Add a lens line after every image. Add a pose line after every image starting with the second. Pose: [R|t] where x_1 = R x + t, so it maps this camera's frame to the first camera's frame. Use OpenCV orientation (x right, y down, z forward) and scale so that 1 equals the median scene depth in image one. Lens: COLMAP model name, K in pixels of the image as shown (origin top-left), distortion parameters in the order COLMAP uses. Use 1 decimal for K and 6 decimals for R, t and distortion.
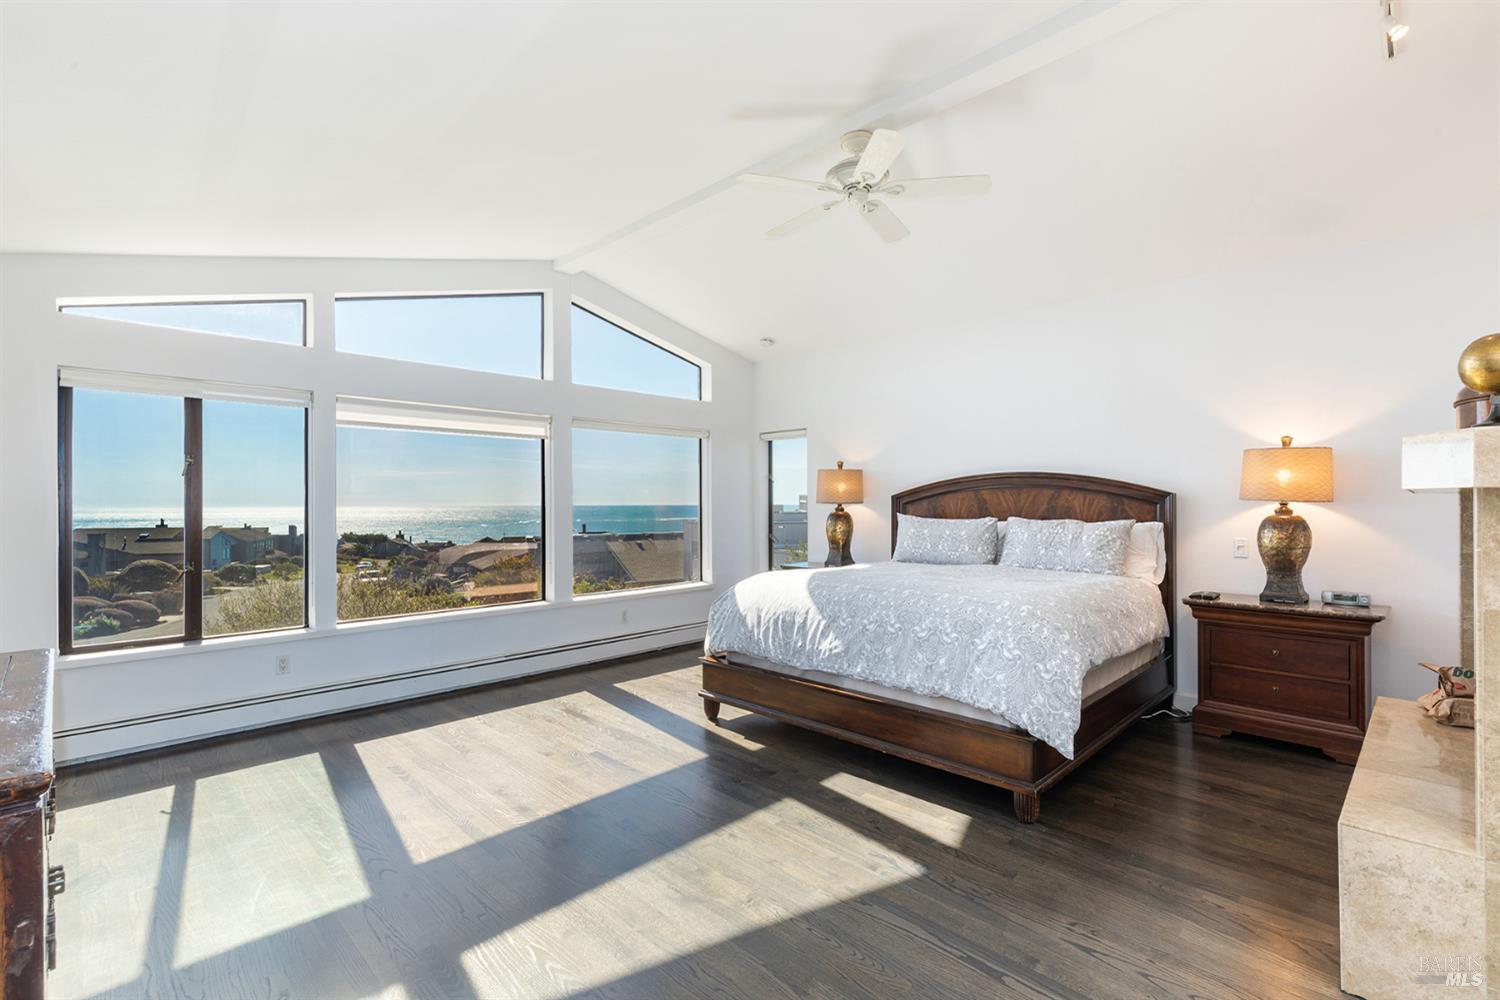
lens RADIAL K [[679.9, 0, 767.8], [0, 679.9, 495.4], [0, 0, 1]] dist [0.000190, -0.000468]
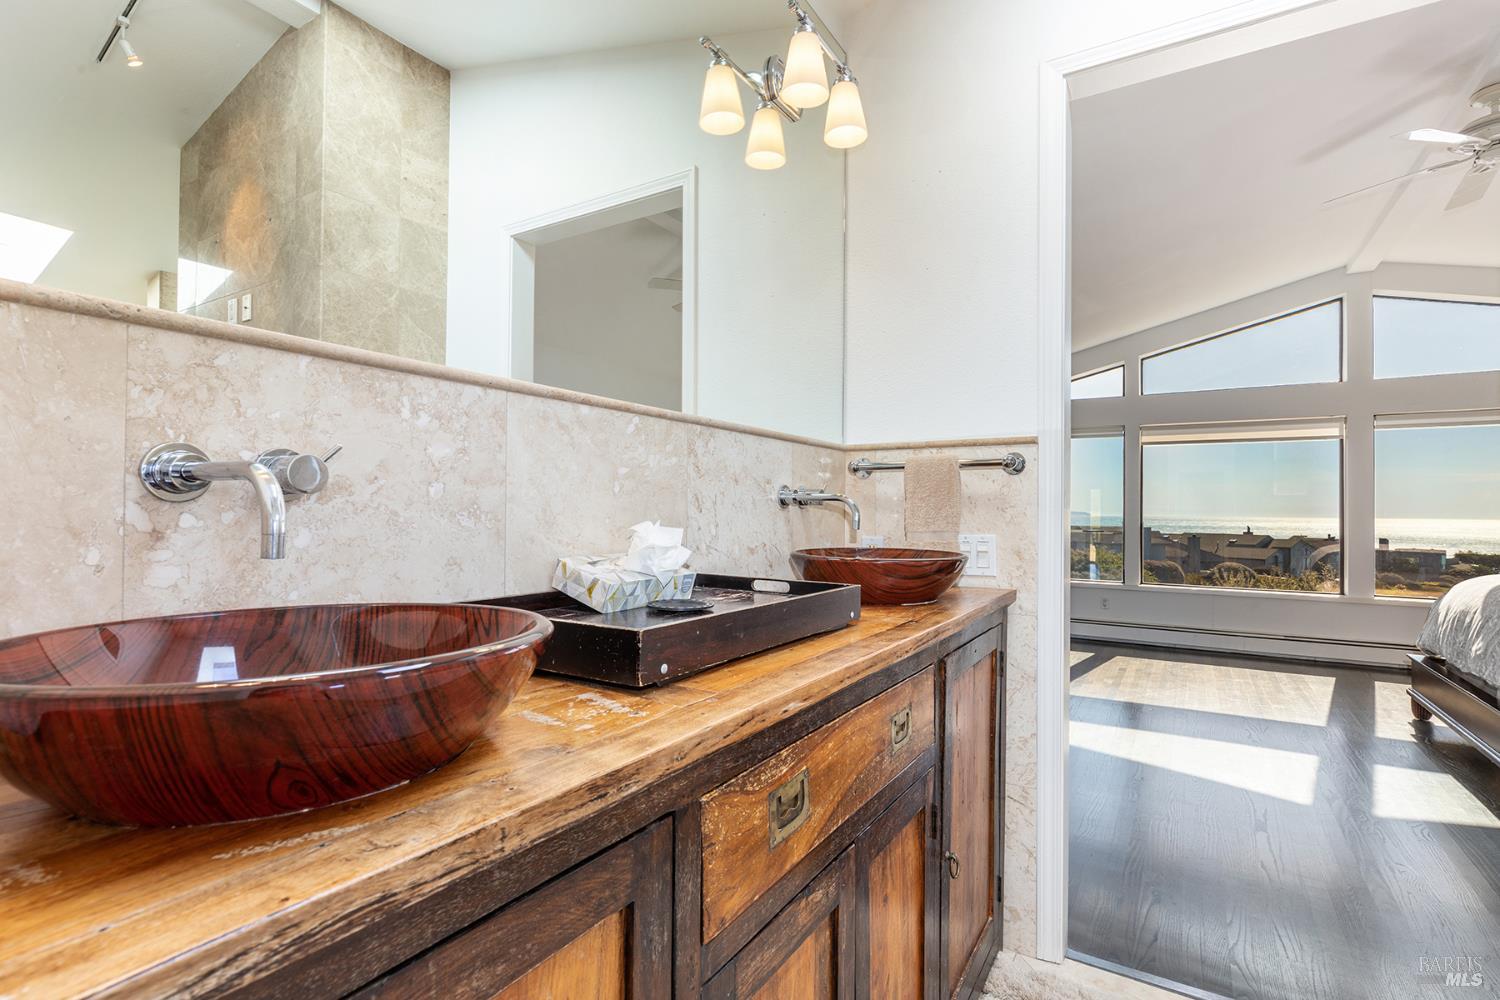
lens RADIAL K [[711.2, 0, 764.2], [0, 711.2, 504.8], [0, 0, 1]] dist [-0.002551, 0.000406]
pose [[0.231803, -0.000194, -0.972763, 0.587977], [-0.000507, 1.000000, -0.000320, 0.020539], [0.972763, 0.000567, 0.231803, -0.118976]]
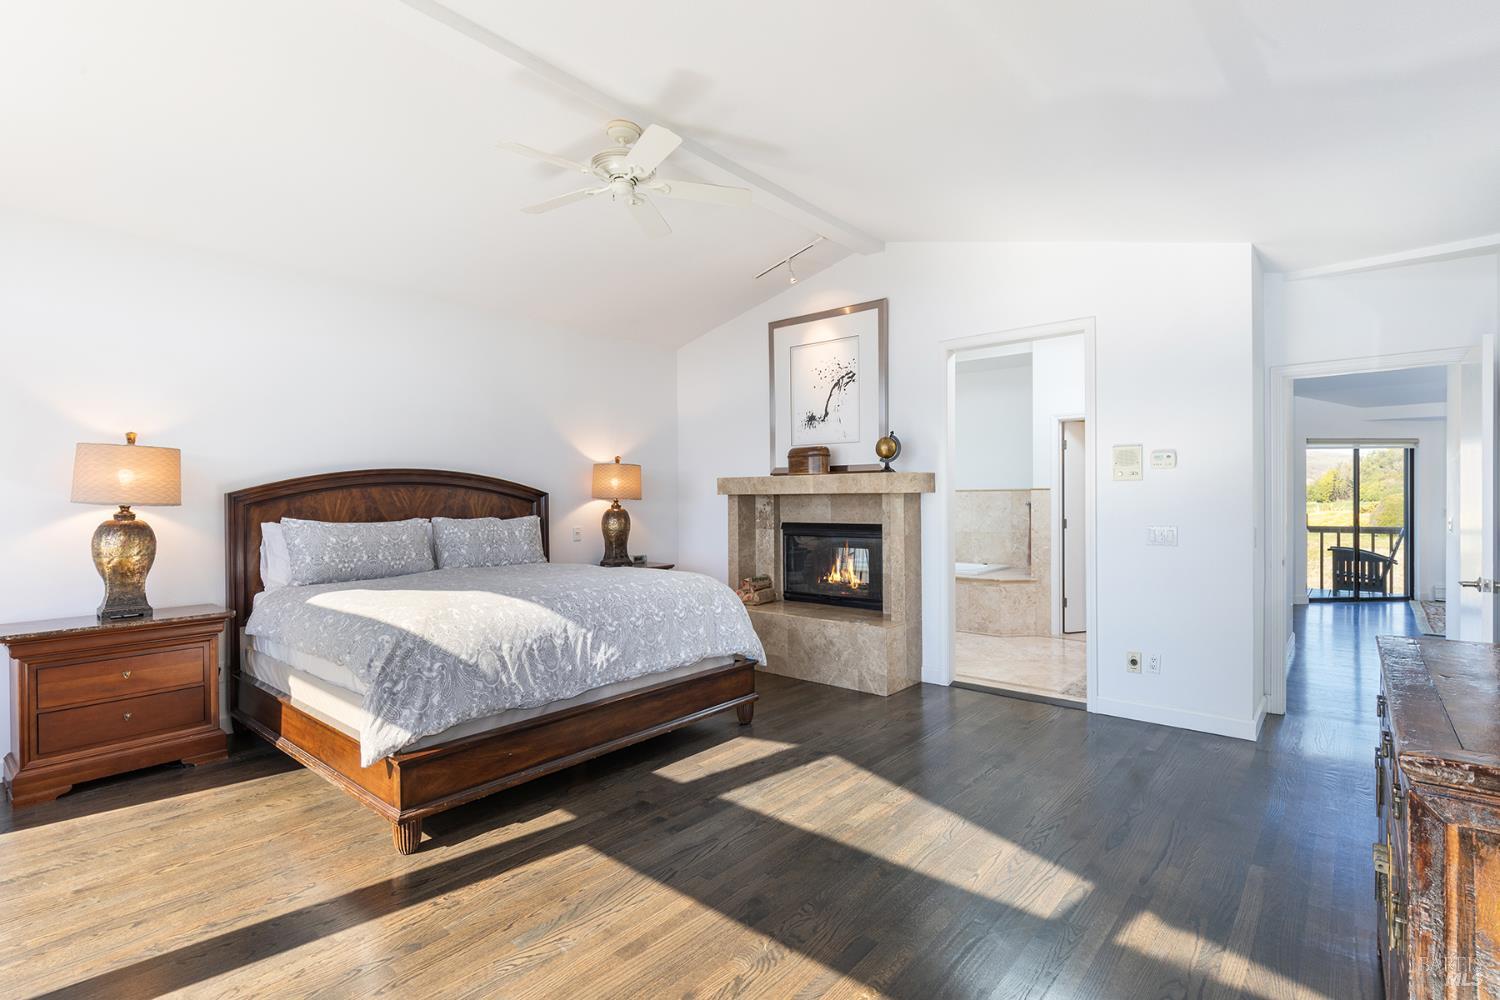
lens RADIAL K [[711.2, 0, 764.2], [0, 711.2, 504.8], [0, 0, 1]] dist [-0.002551, 0.000406]
pose [[-0.074325, -0.005035, 0.997221, -0.635894], [-0.000519, 0.999987, 0.005010, 0.009794], [-0.997234, -0.000145, -0.074326, 0.624602]]
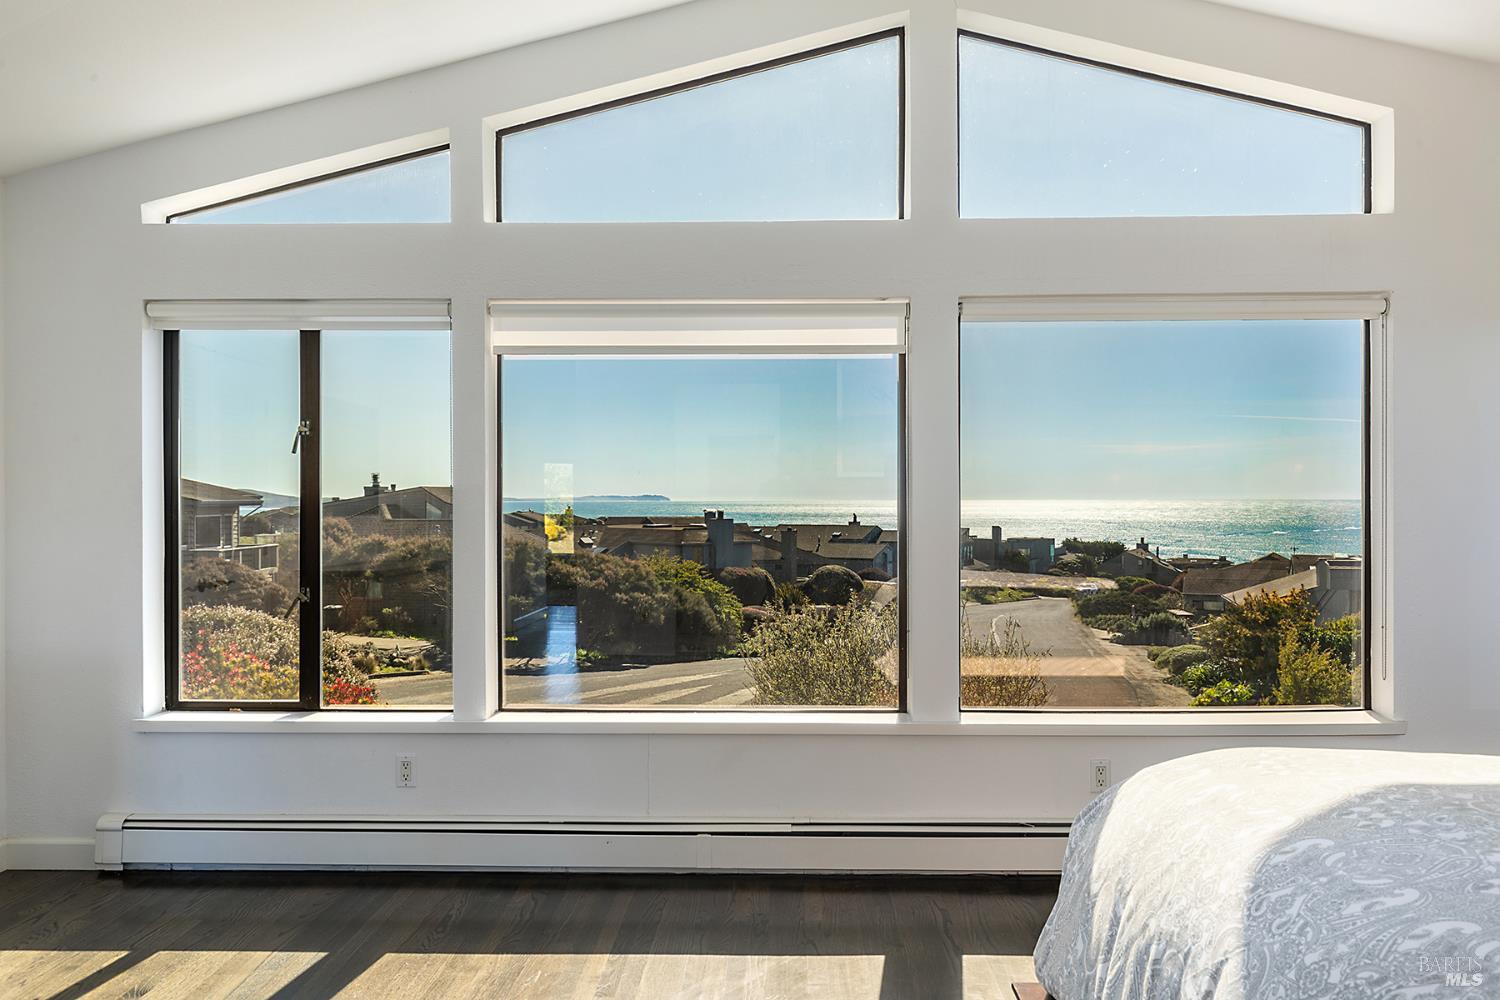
lens RADIAL K [[1136.0, 0, 754.5], [0, 1136.0, 498.5], [0, 0, 1]] dist [0.006515, 0.004464]
pose [[0.675418, 0.003975, -0.737425, 0.180390], [0.006682, 0.999911, 0.011510, 0.003884], [0.737405, -0.012702, 0.675331, 0.475471]]
